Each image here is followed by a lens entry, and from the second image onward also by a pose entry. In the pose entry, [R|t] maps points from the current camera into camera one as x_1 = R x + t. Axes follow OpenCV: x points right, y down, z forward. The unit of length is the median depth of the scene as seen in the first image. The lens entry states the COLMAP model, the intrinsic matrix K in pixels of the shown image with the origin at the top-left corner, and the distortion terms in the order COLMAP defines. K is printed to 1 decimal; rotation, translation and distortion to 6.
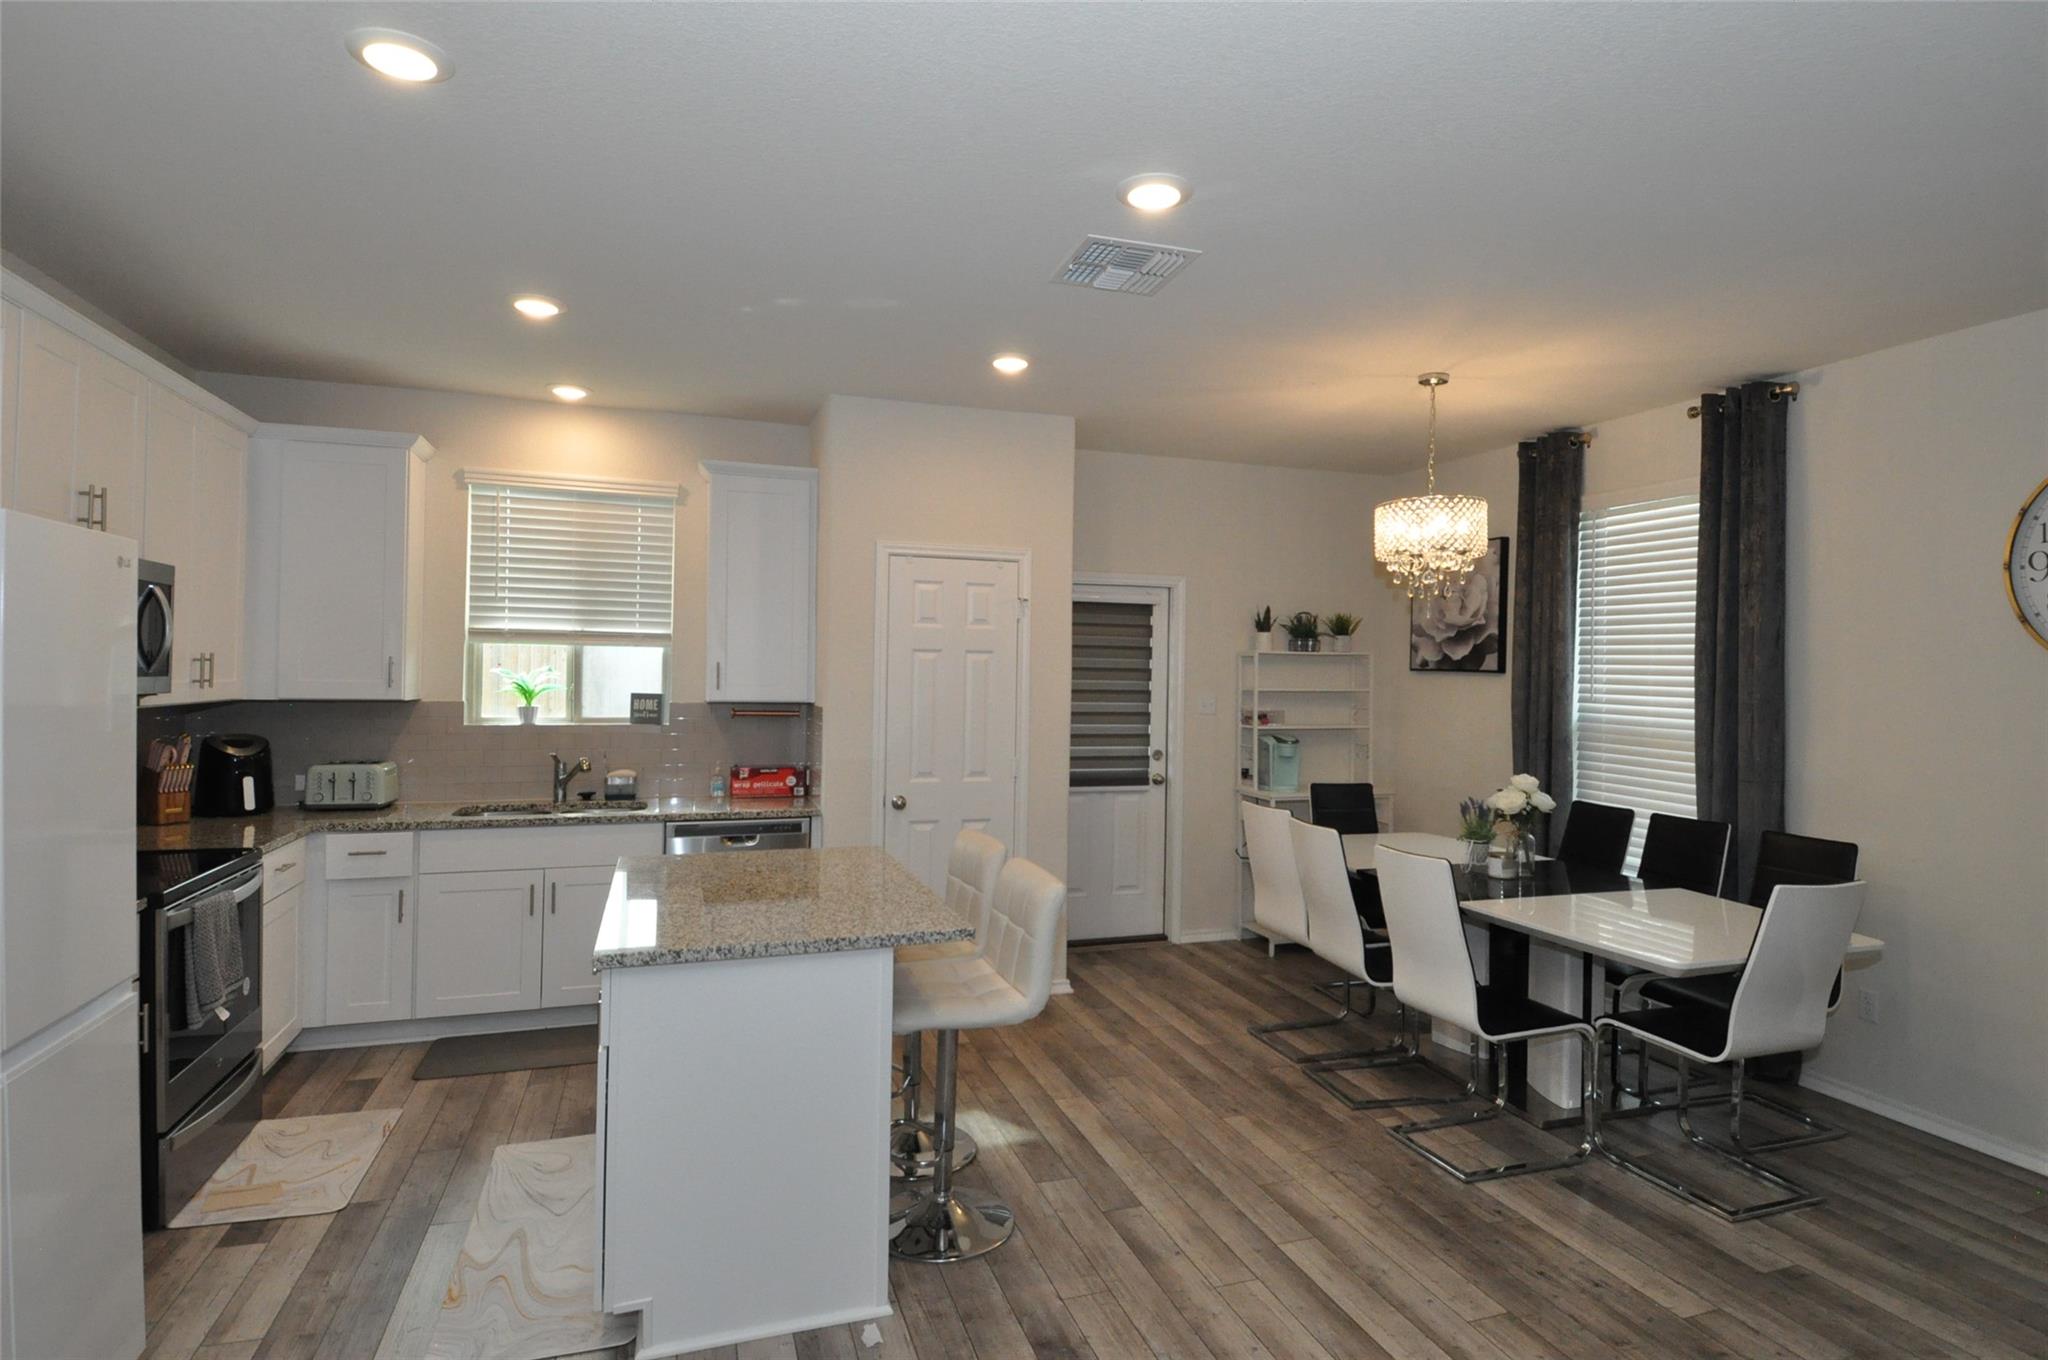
lens RADIAL K [[1072.7, 0, 1027.7], [0, 1072.7, 673.1], [0, 0, 1]] dist [0.001091, -0.000118]
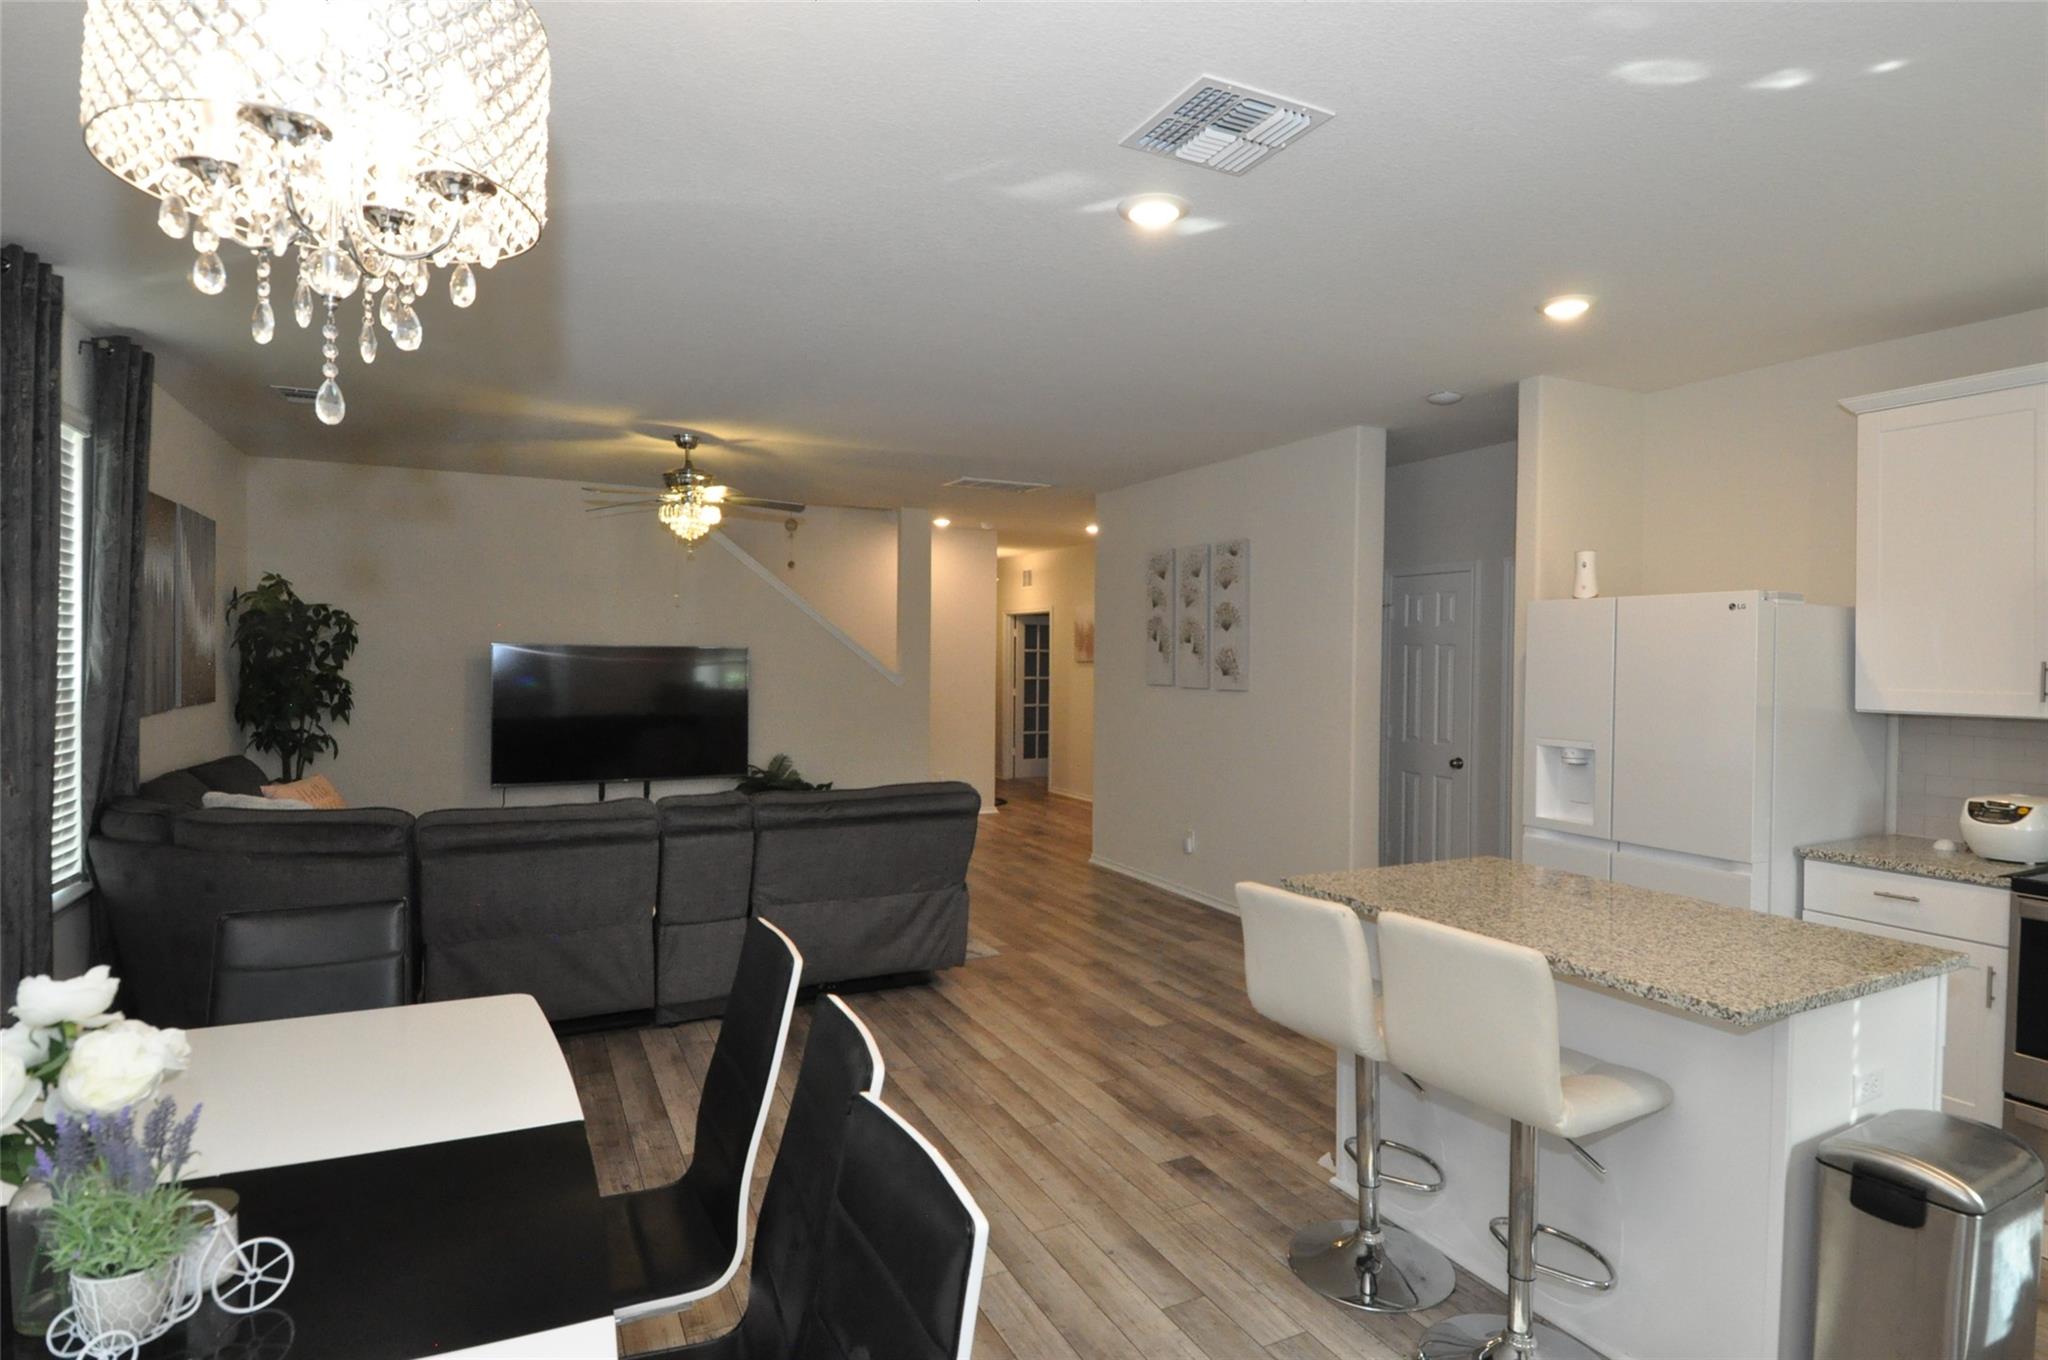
lens RADIAL K [[1072.7, 0, 1024.2], [0, 1072.7, 671.4], [0, 0, 1]] dist [0.001091, -0.000118]
pose [[-0.990898, -0.026911, -0.131898, 0.359338], [-0.027964, 0.999590, 0.006141, 0.009693], [0.131679, 0.009773, -0.991244, 1.943714]]
